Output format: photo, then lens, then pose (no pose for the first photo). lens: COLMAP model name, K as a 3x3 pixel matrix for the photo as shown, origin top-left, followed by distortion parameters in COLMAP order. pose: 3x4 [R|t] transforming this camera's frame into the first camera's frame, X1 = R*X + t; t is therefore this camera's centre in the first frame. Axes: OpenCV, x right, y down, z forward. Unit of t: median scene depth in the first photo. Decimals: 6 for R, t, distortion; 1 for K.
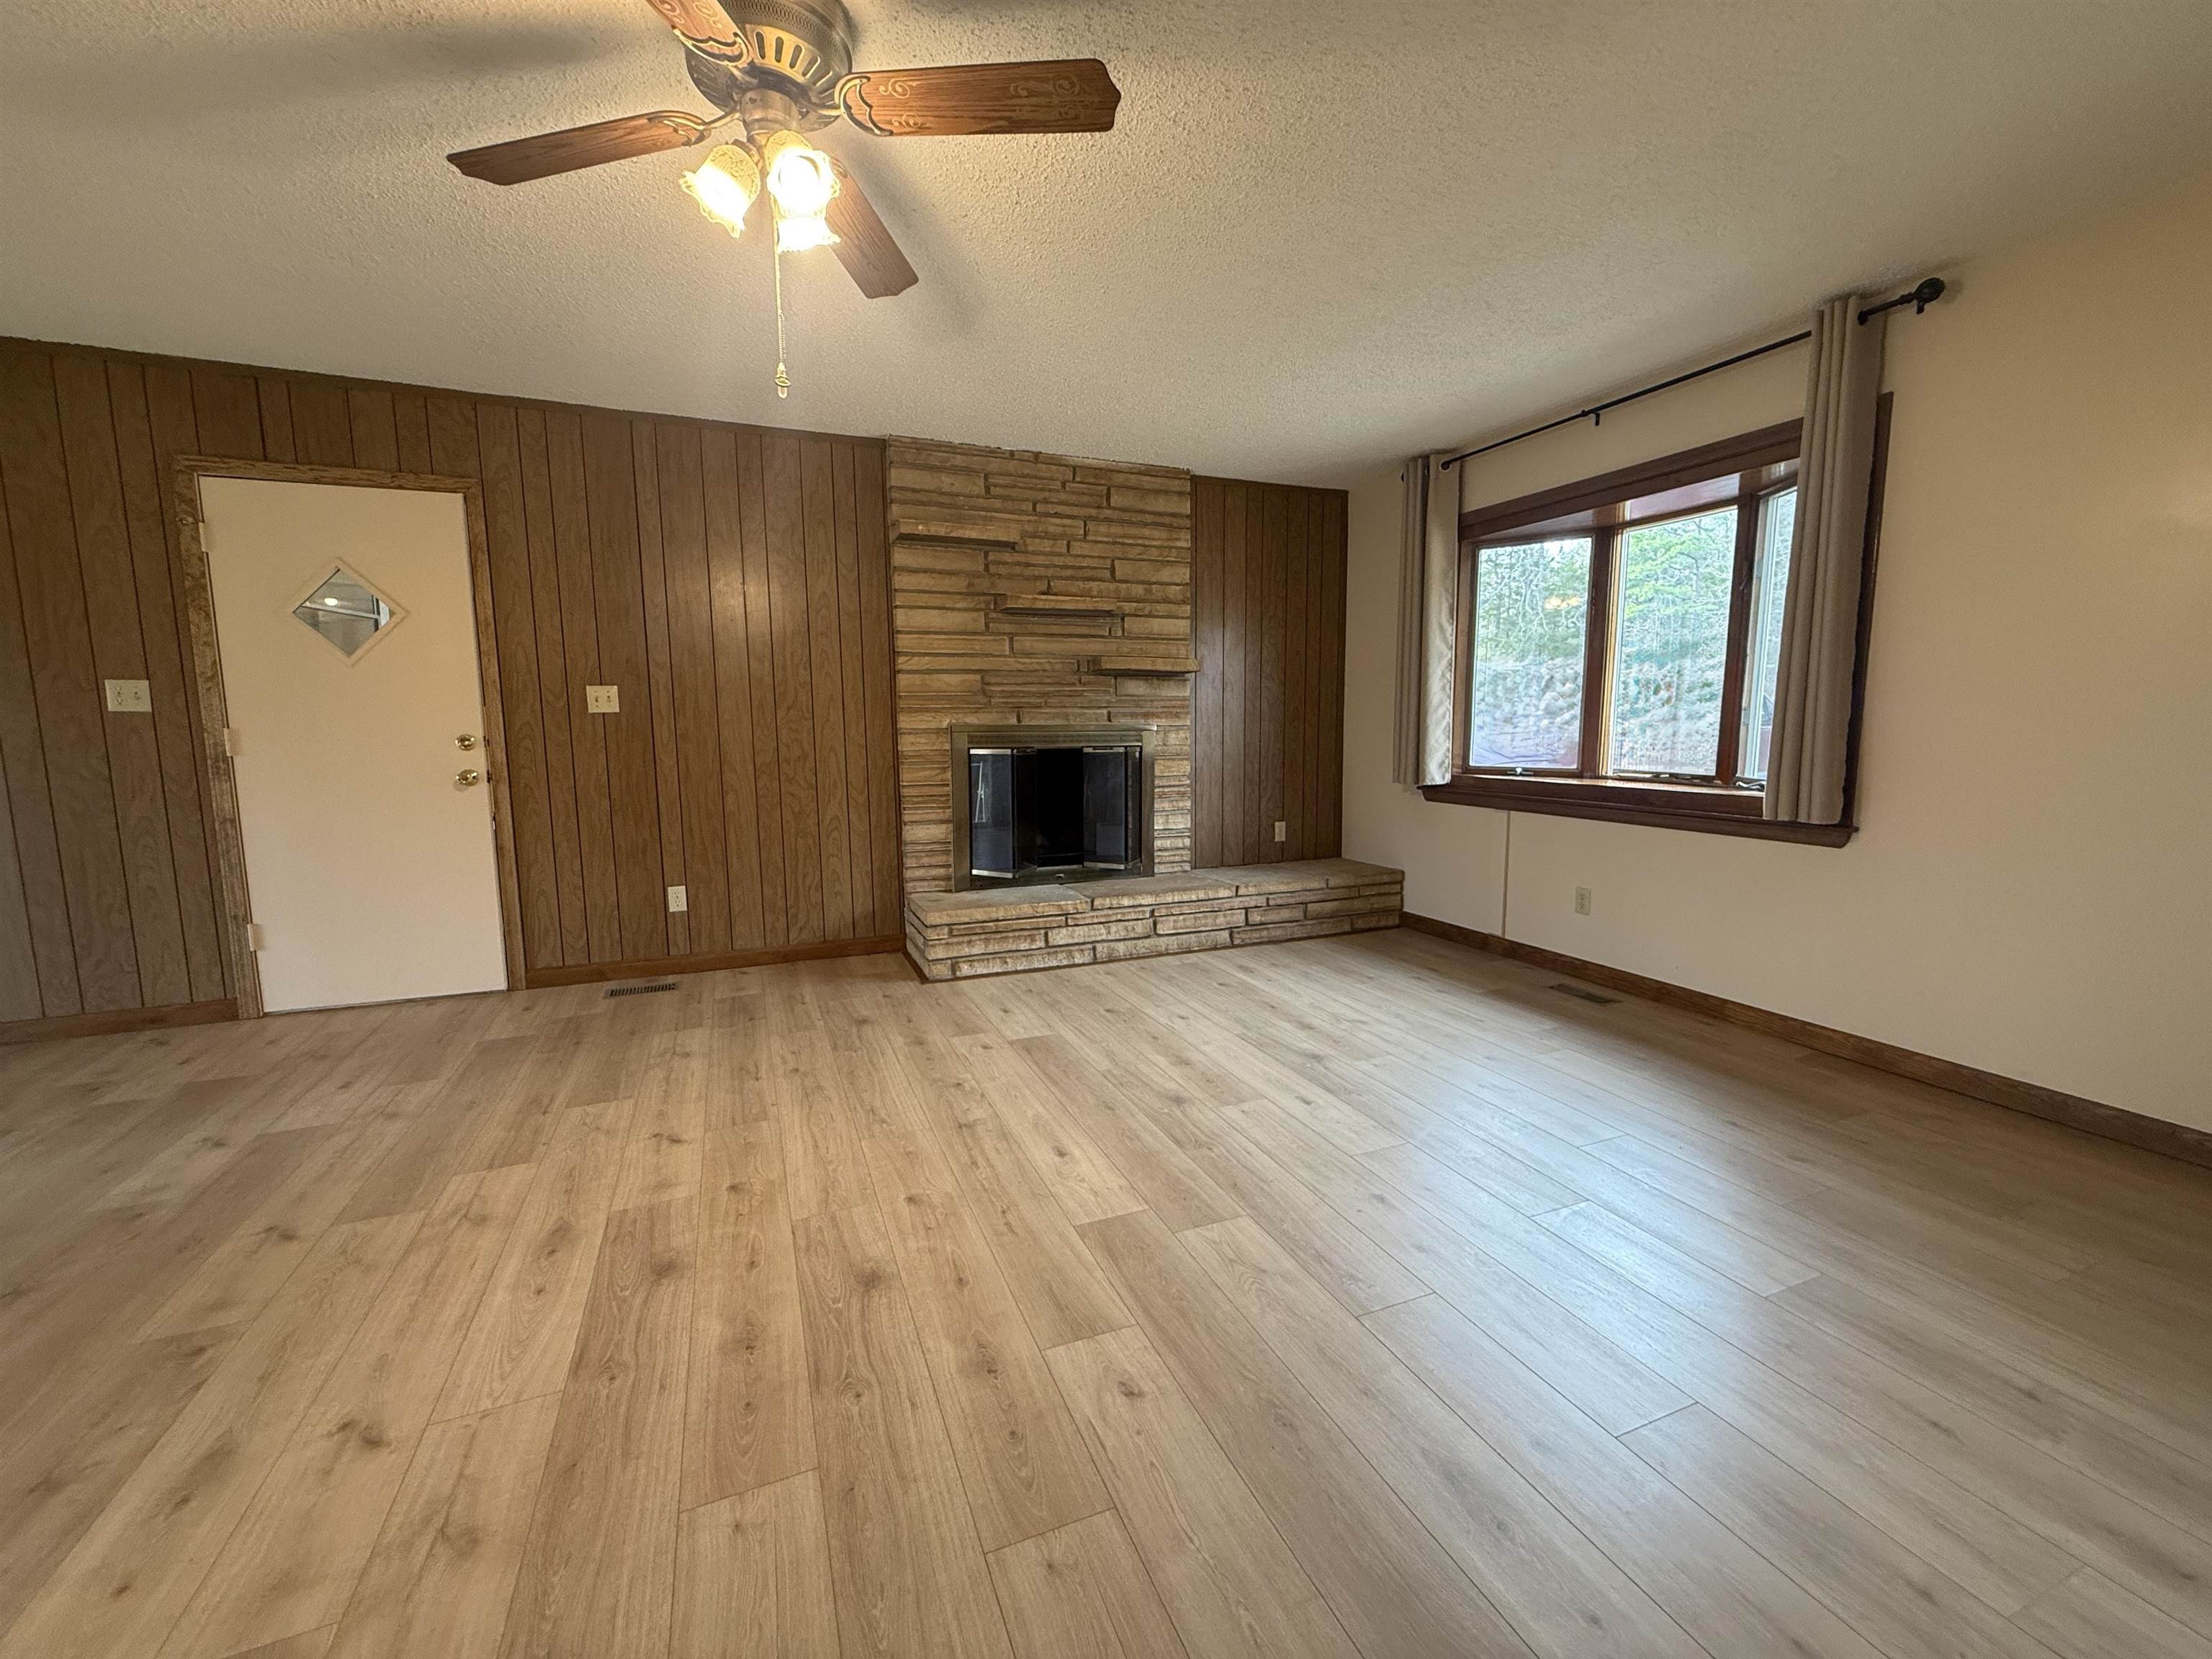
lens RADIAL K [[885.0, 0, 1098.5], [0, 885.0, 826.7], [0, 0, 1]] dist [0.003434, -0.000939]
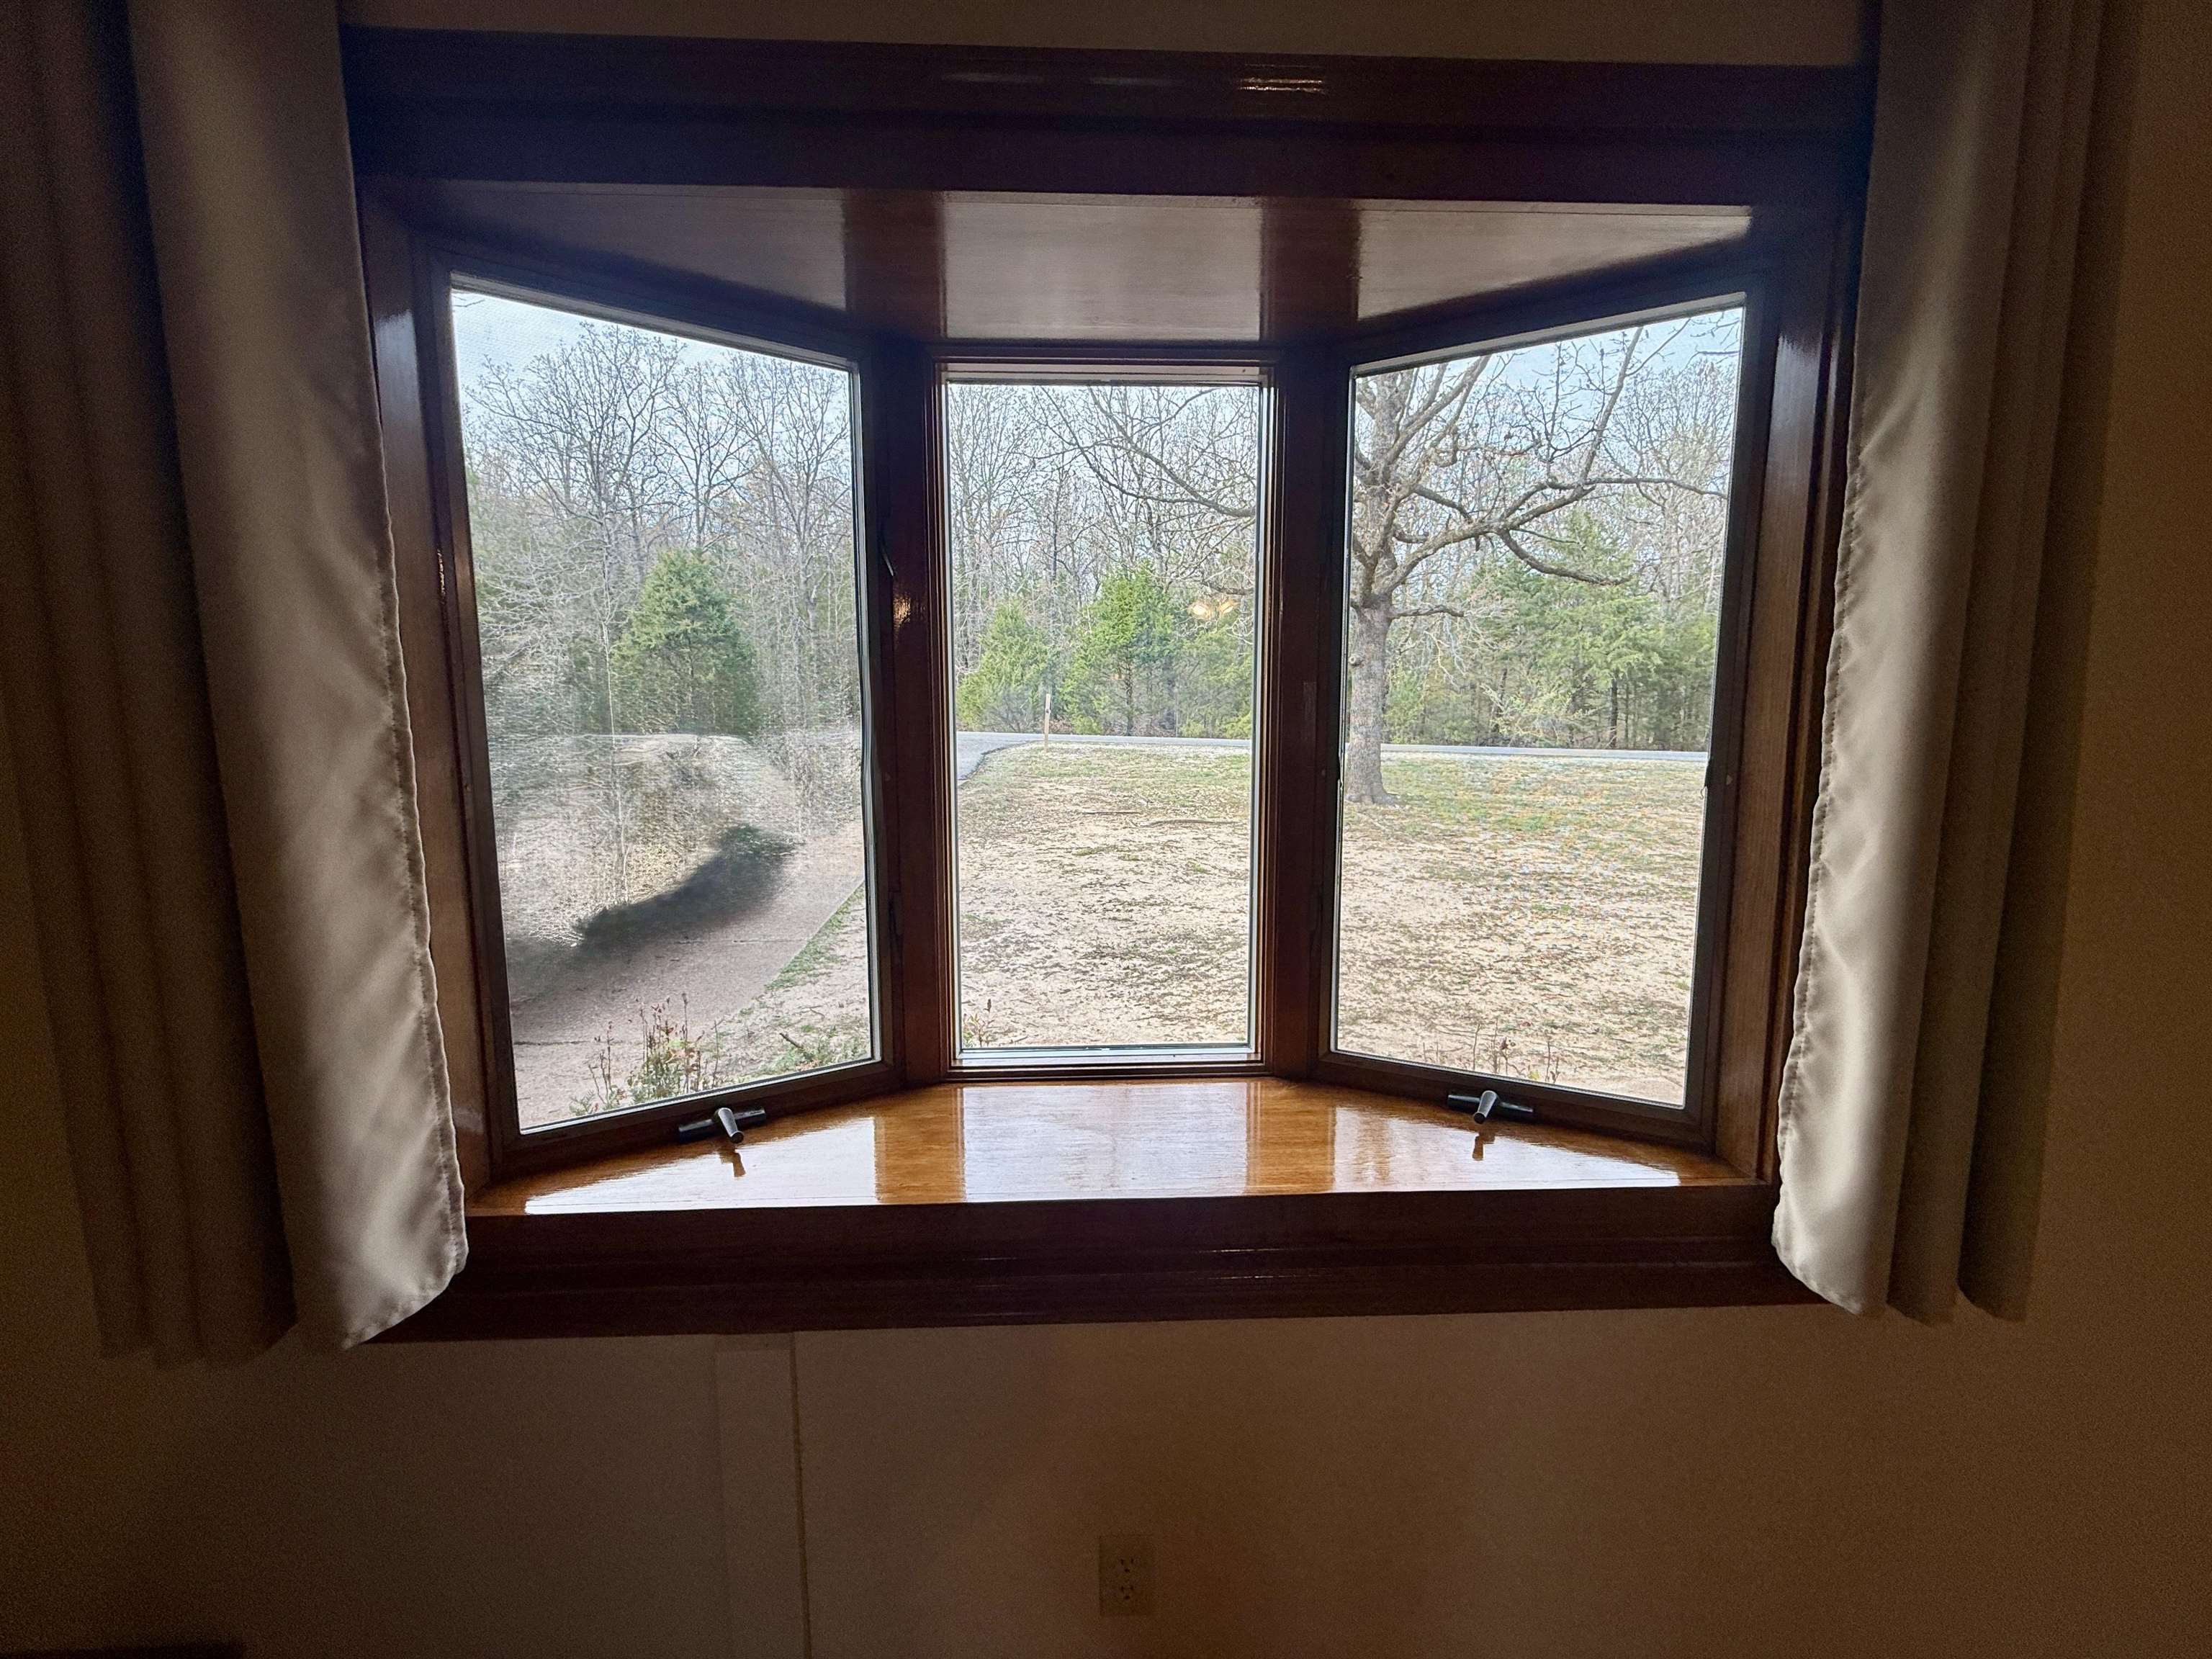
lens RADIAL K [[885.0, 0, 1098.5], [0, 885.0, 826.7], [0, 0, 1]] dist [0.003434, -0.000939]
pose [[0.350799, -0.098231, 0.931284, 0.285812], [0.111402, 0.991799, 0.062650, -0.179948], [-0.929801, 0.081769, 0.358865, 0.858137]]
